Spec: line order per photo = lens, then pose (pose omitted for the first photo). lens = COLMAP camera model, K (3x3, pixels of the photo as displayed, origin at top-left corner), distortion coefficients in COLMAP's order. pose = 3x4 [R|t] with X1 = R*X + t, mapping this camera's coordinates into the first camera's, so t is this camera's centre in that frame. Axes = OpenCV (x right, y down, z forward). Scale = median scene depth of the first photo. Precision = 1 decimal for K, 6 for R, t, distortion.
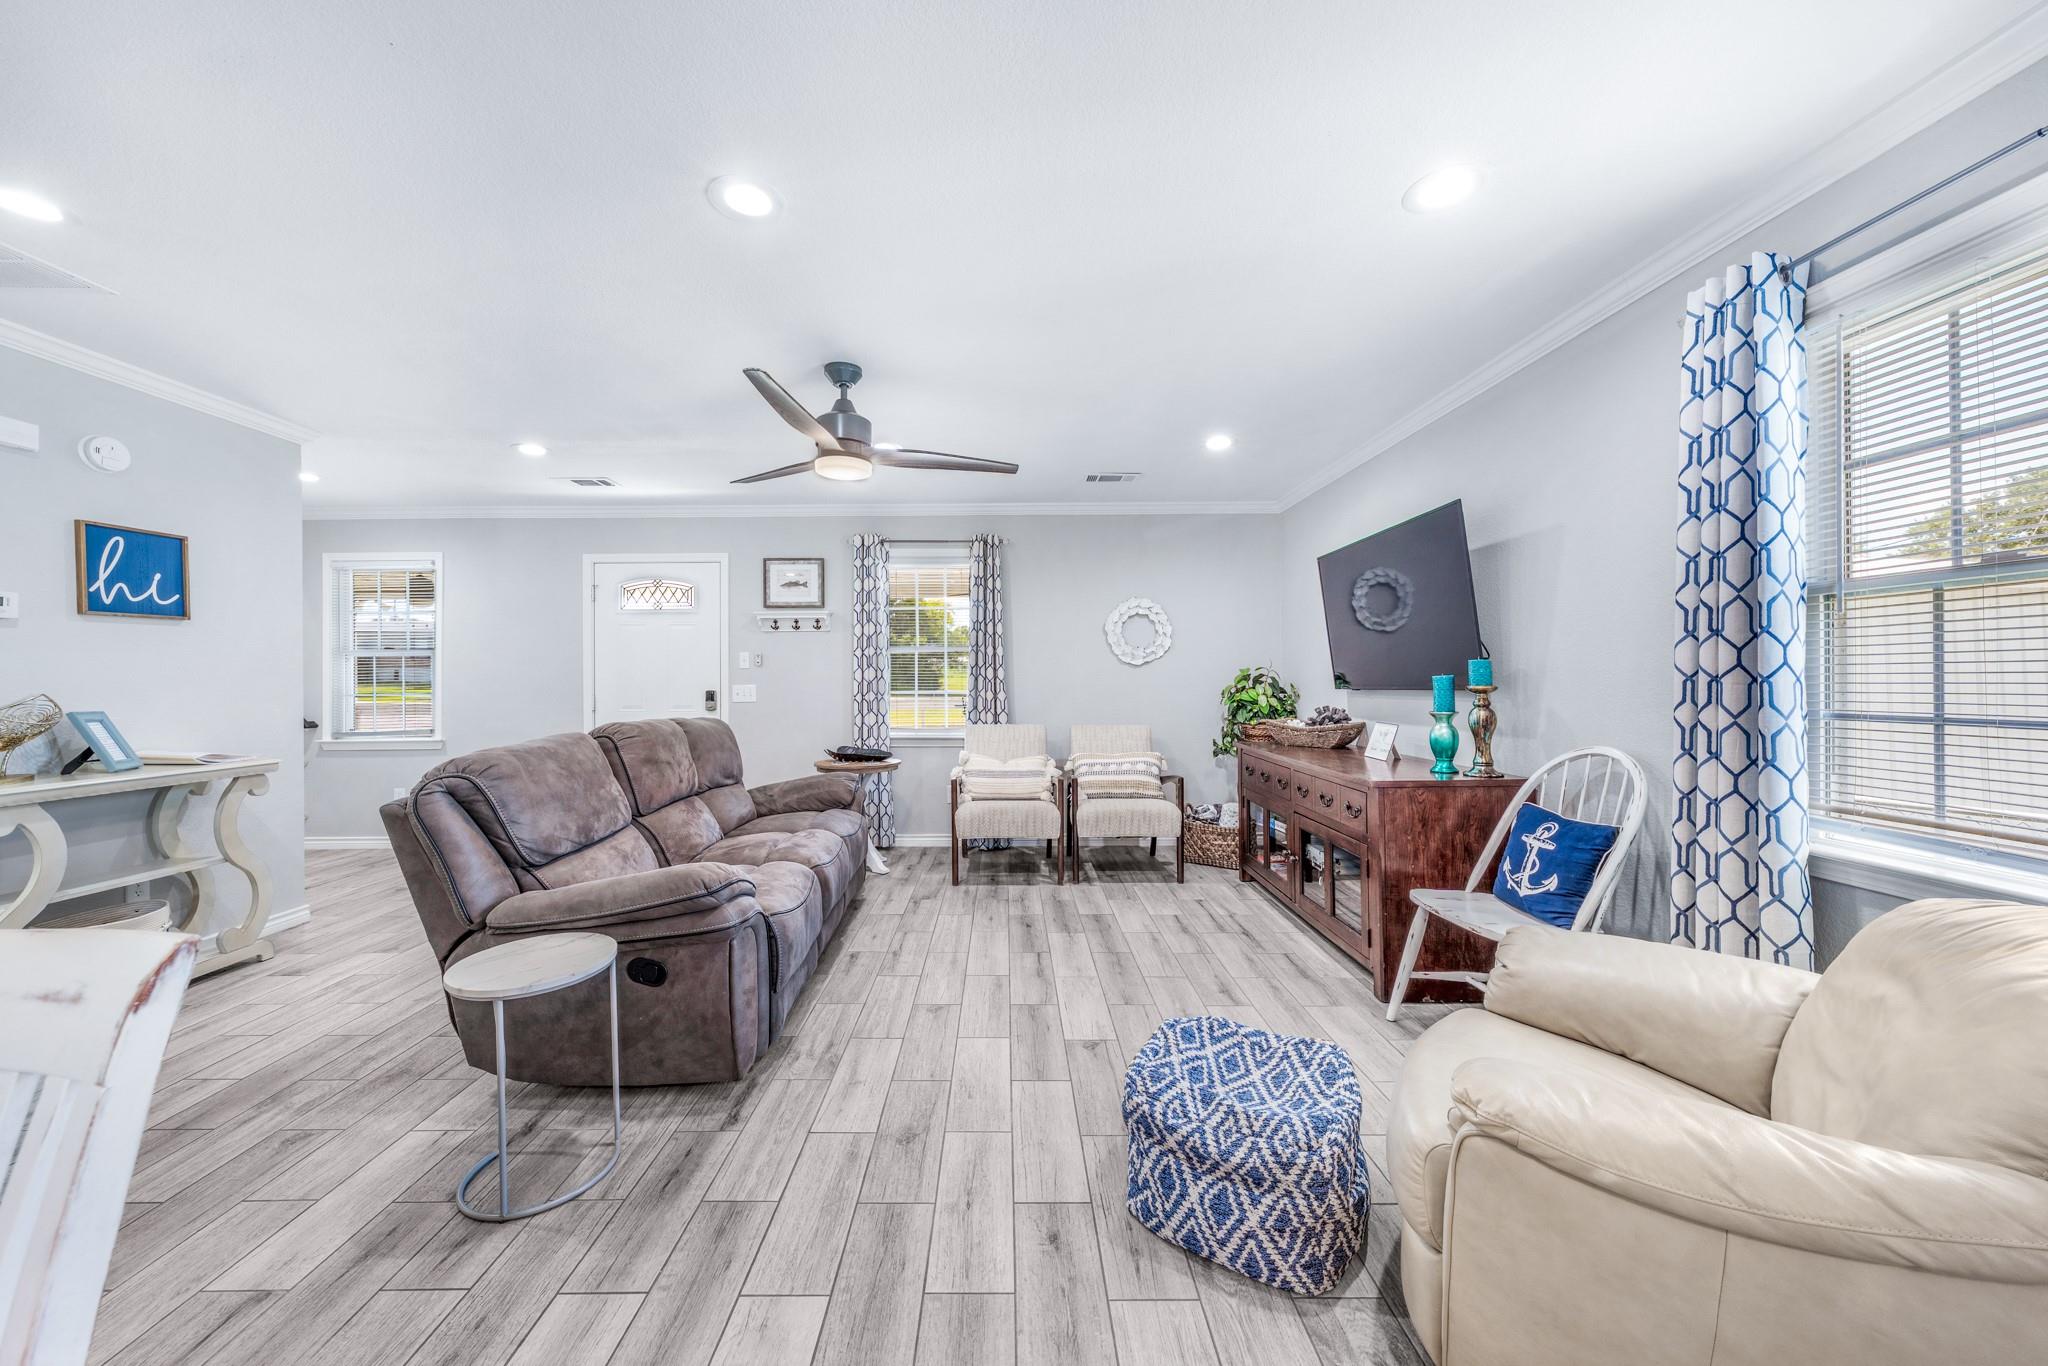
lens RADIAL K [[712.2, 0, 998.0], [0, 712.2, 681.3], [0, 0, 1]] dist [-0.001166, -0.000135]
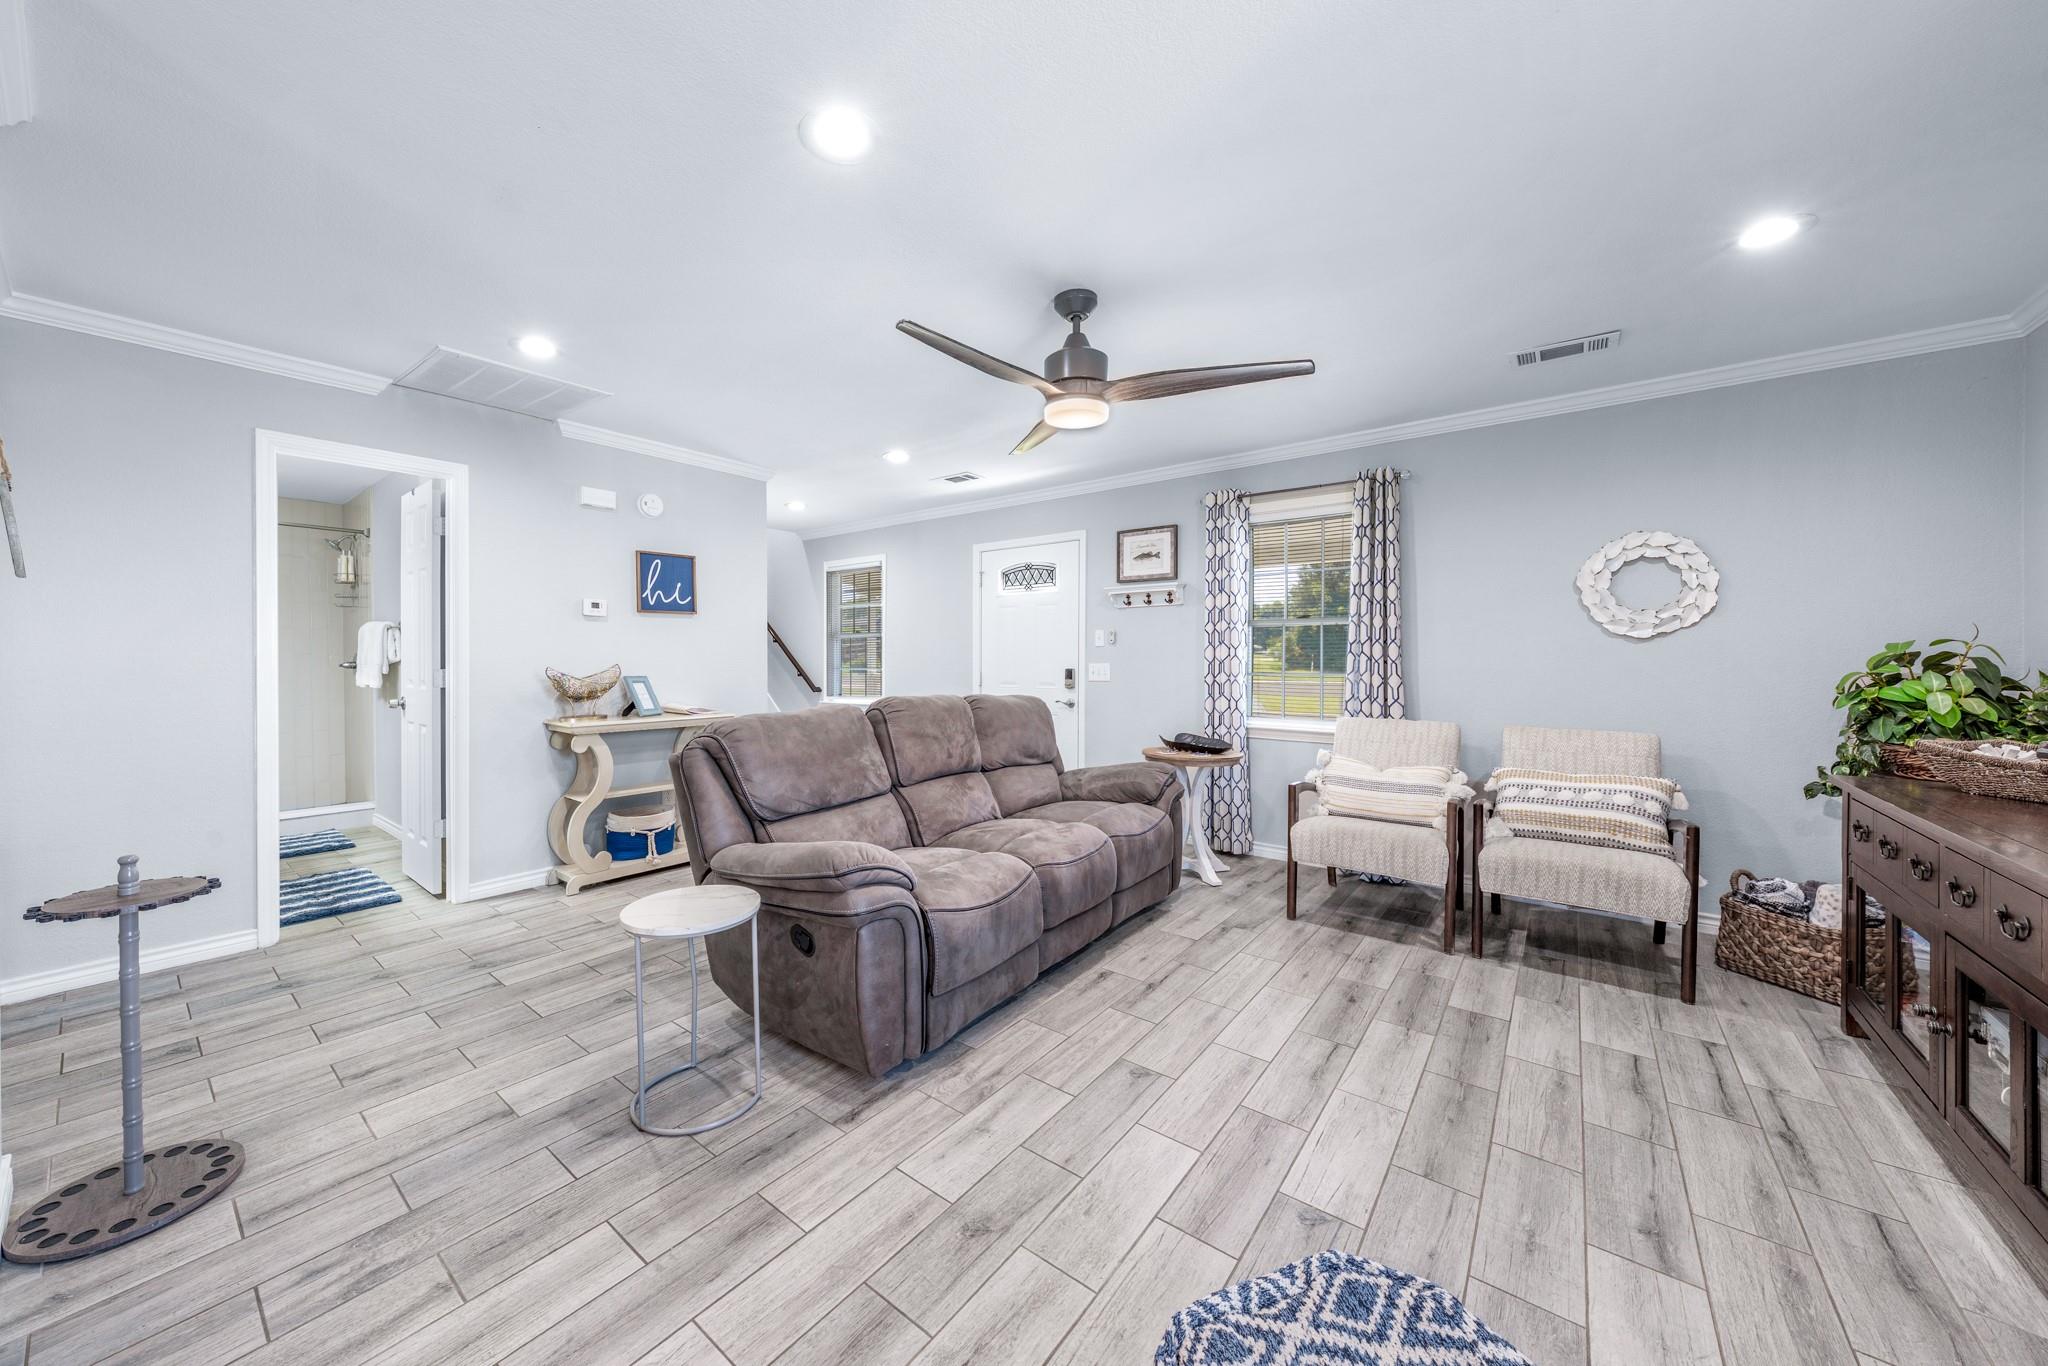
lens RADIAL K [[715.9, 0, 989.4], [0, 715.9, 666.8], [0, 0, 1]] dist [-0.000947, -0.000082]
pose [[0.783142, 0.012312, -0.621721, 0.179075], [-0.007344, 0.999917, 0.010551, 0.000567], [0.621800, -0.003697, 0.783167, 0.181977]]
